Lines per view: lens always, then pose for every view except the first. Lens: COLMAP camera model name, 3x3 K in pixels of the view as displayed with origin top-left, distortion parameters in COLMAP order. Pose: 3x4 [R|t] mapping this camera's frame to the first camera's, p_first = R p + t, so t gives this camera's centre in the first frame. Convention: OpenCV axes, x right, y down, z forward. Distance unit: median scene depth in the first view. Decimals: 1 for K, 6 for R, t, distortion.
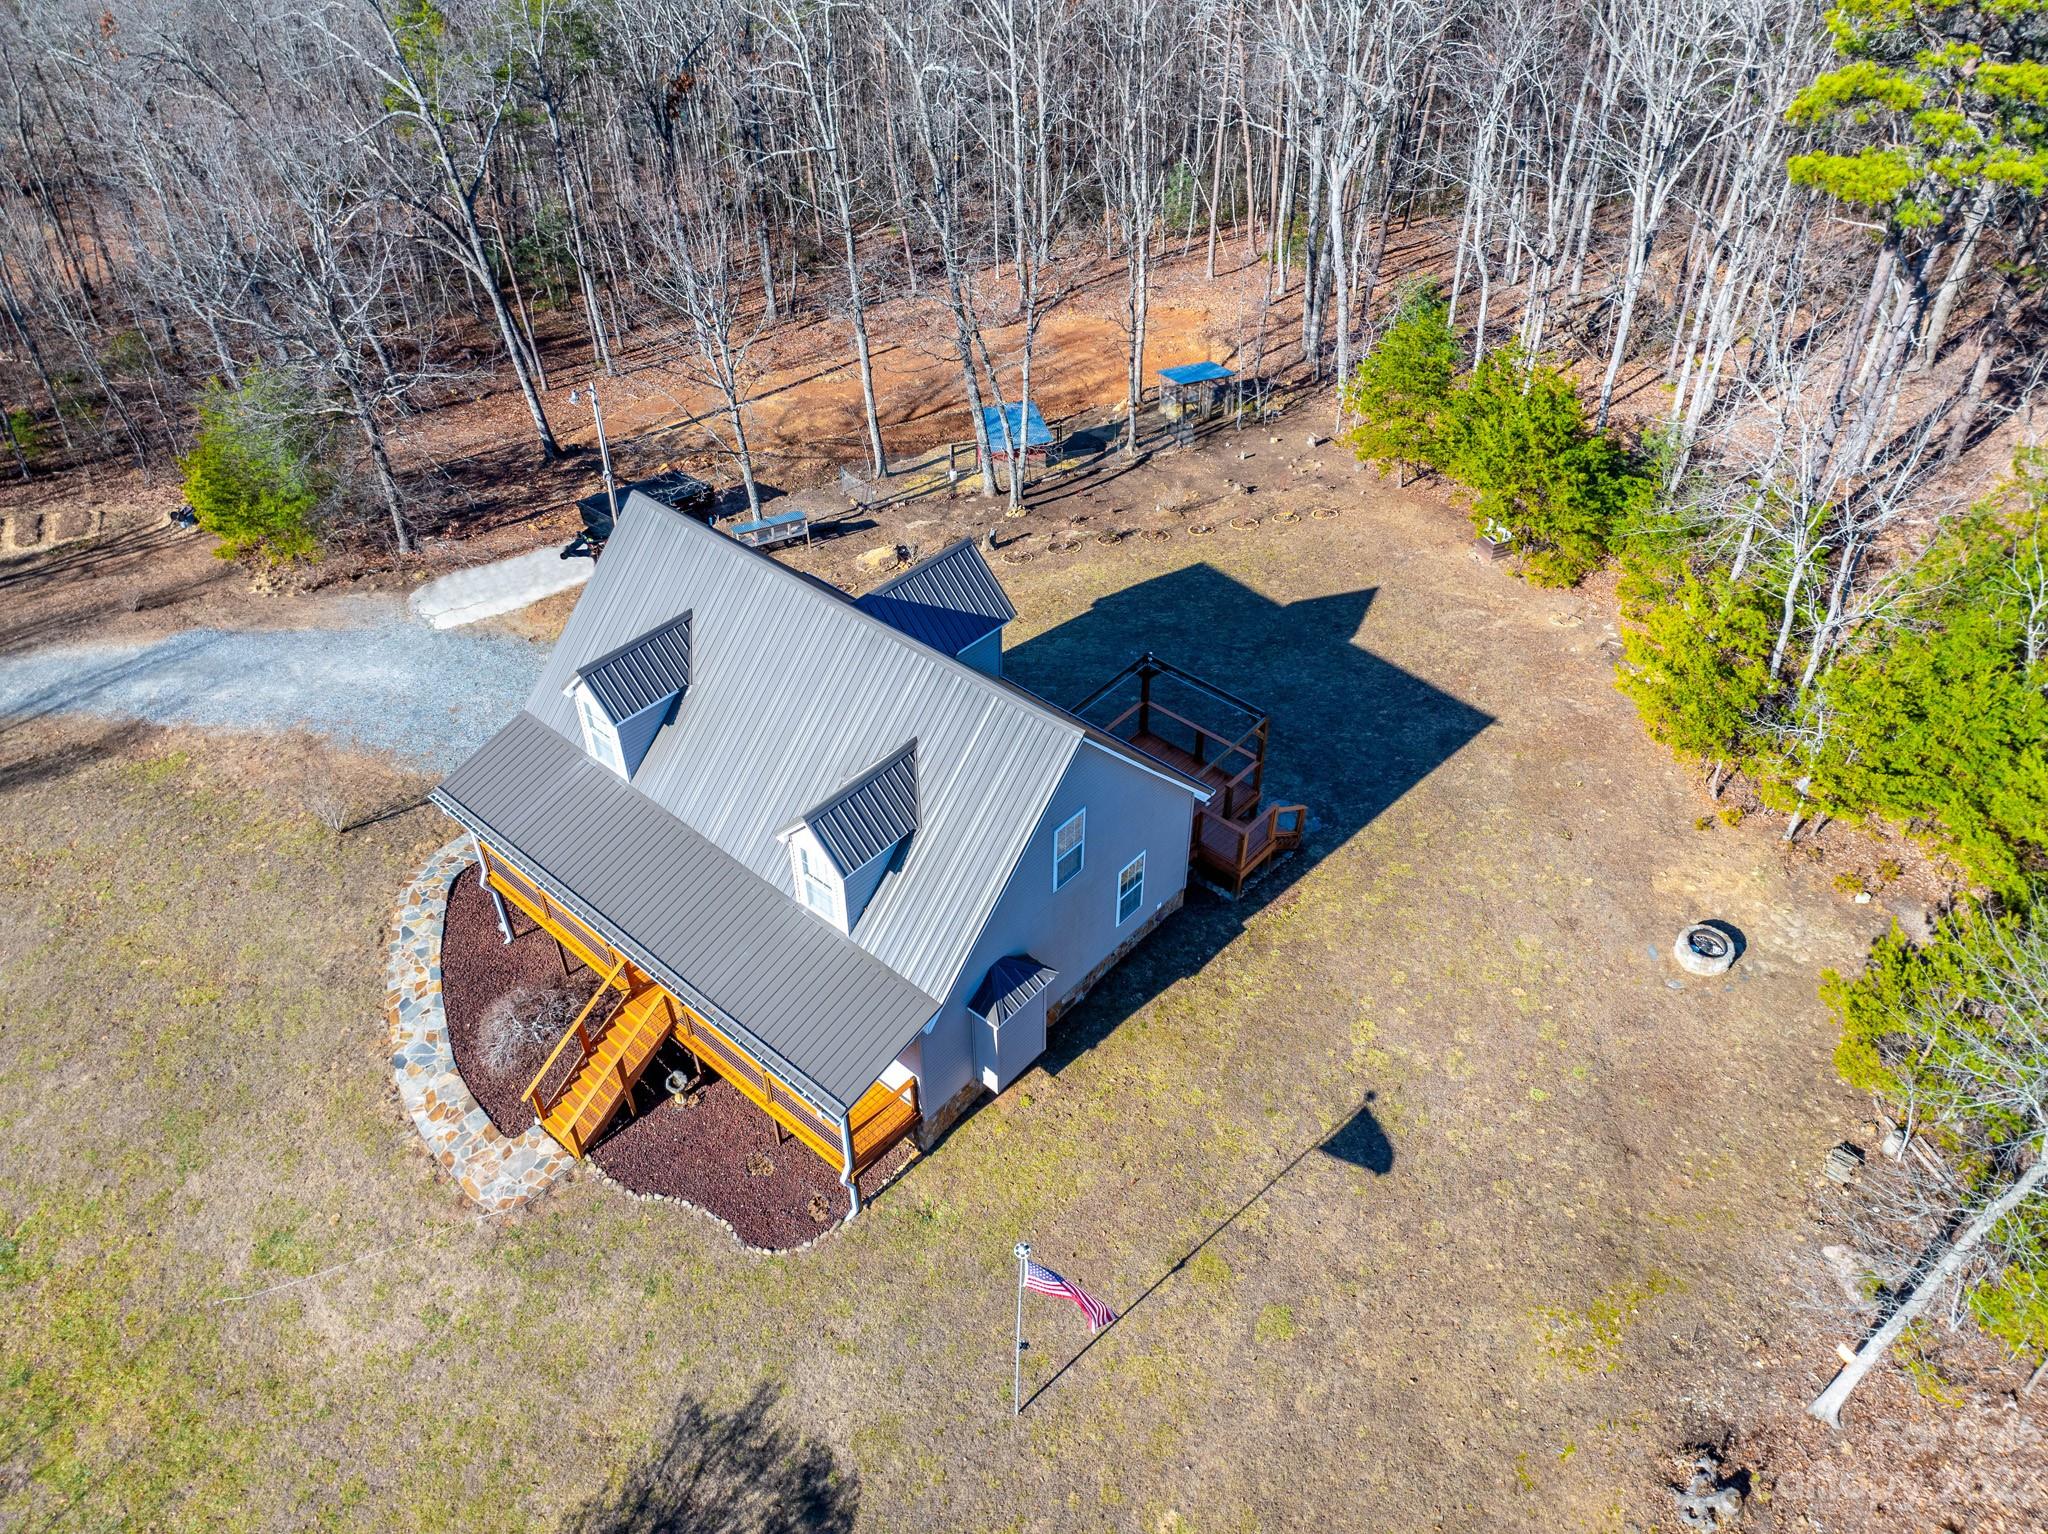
lens RADIAL K [[1439.0, 0, 1028.2], [0, 1439.0, 756.8], [0, 0, 1]] dist [-0.044934, -0.000063]
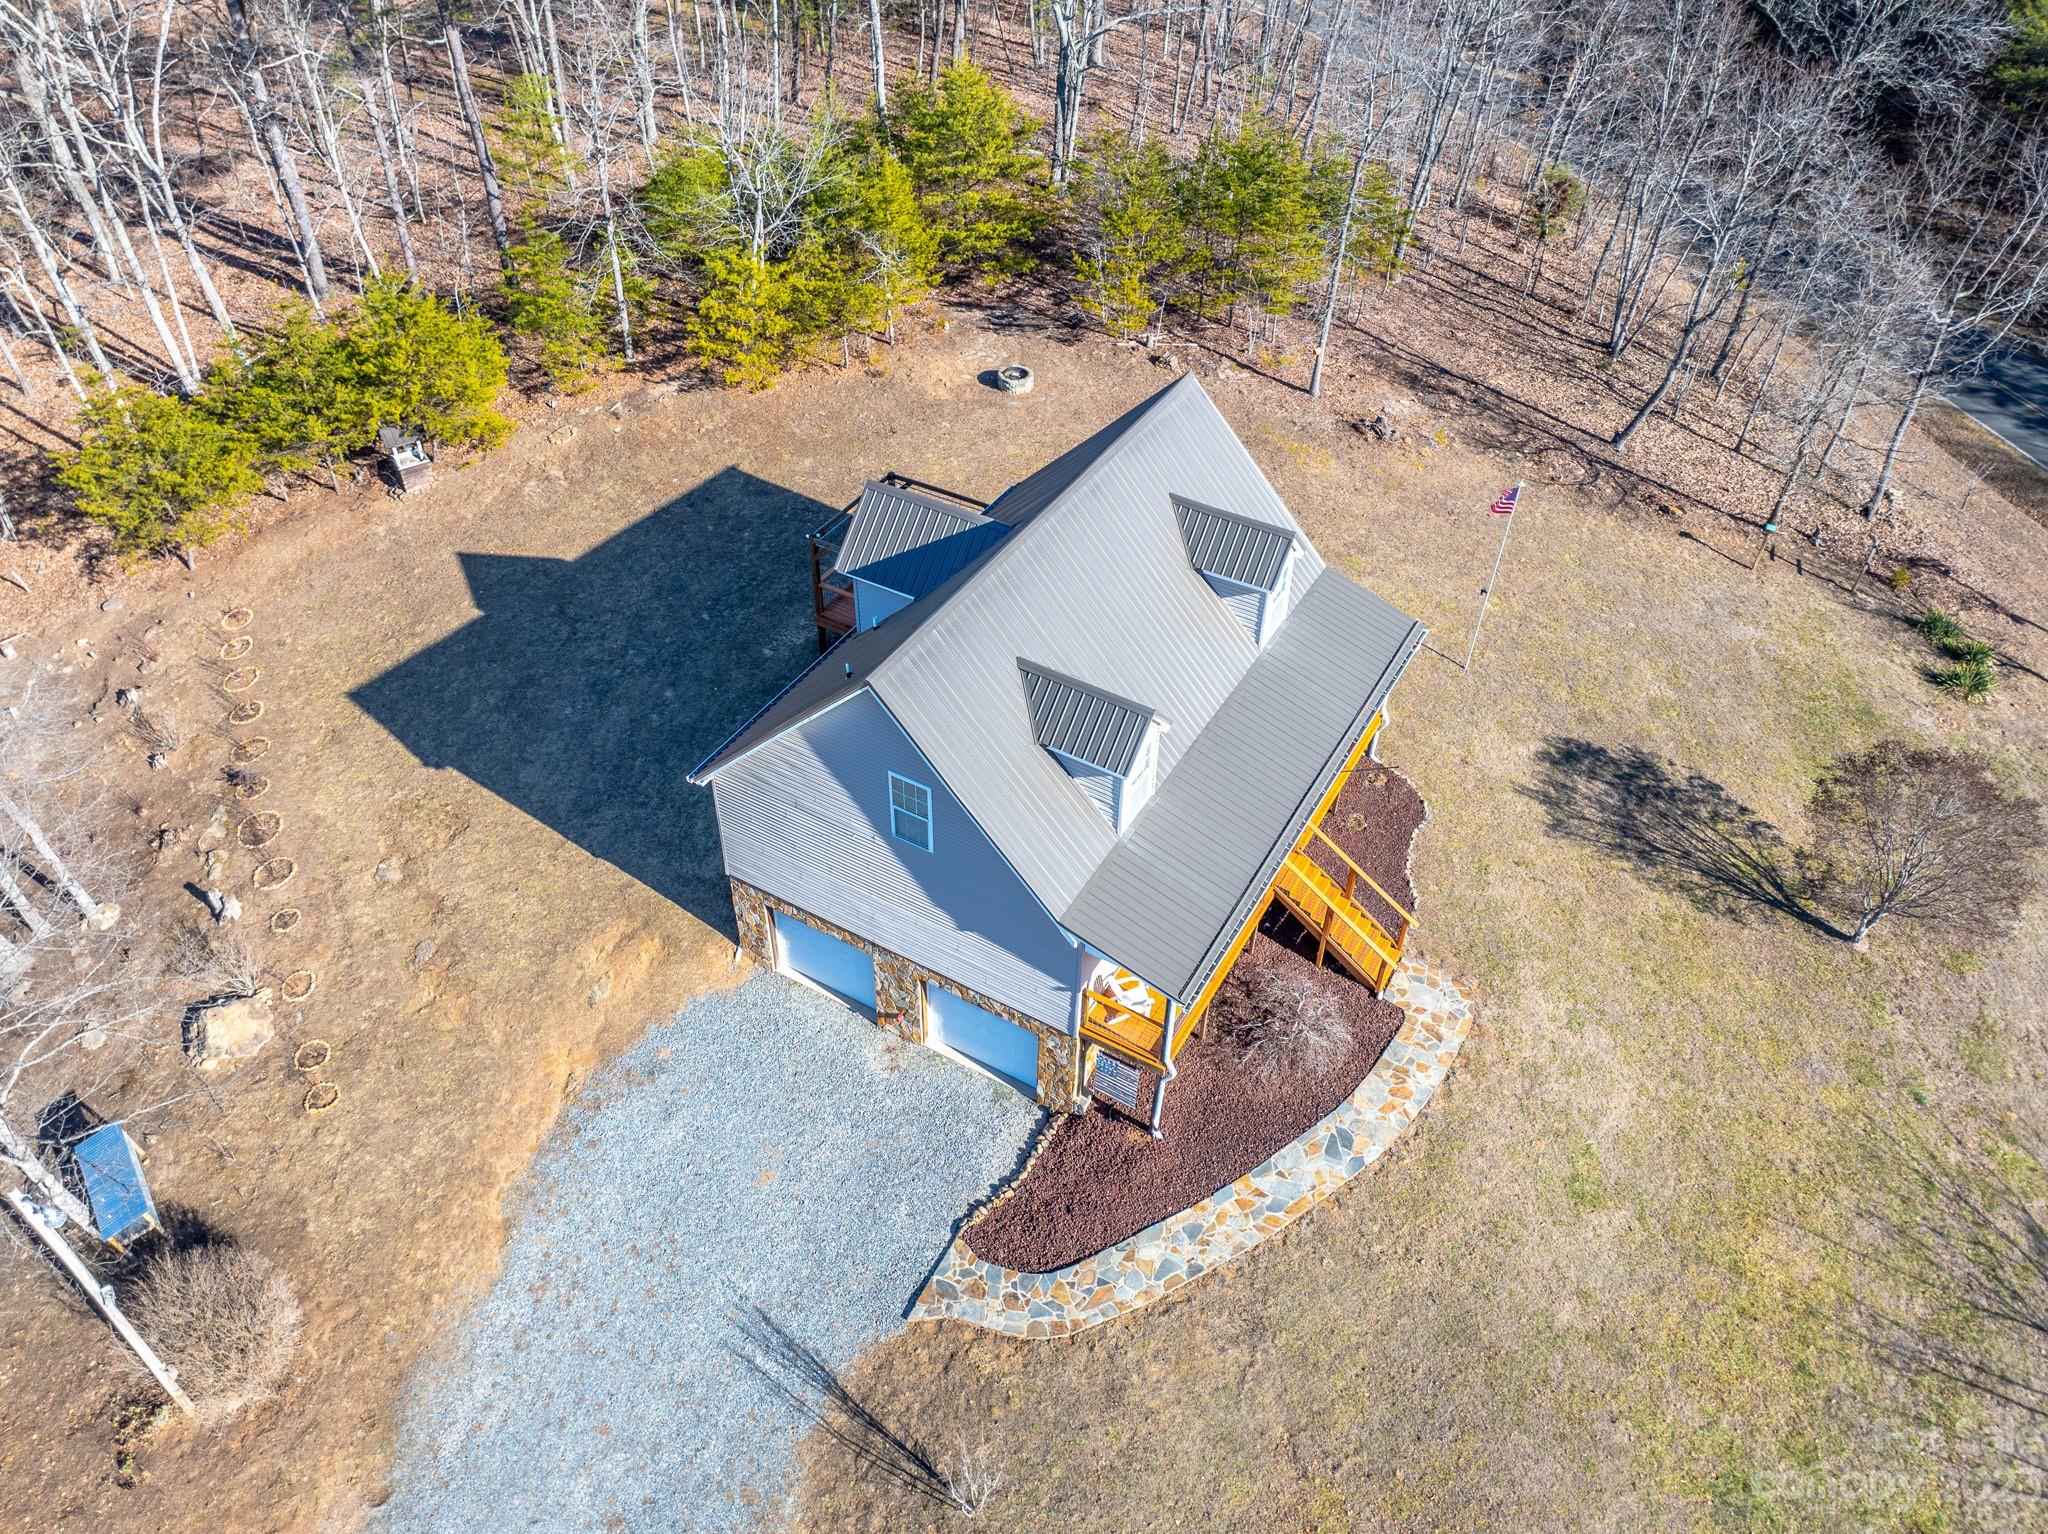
lens RADIAL K [[1439.0, 0, 1028.2], [0, 1439.0, 756.8], [0, 0, 1]] dist [-0.044934, -0.000063]
pose [[-0.173821, -0.674288, 0.717720, -0.867740], [0.631279, 0.483078, 0.606731, -0.574191], [-0.755826, 0.558544, 0.341695, 0.700628]]
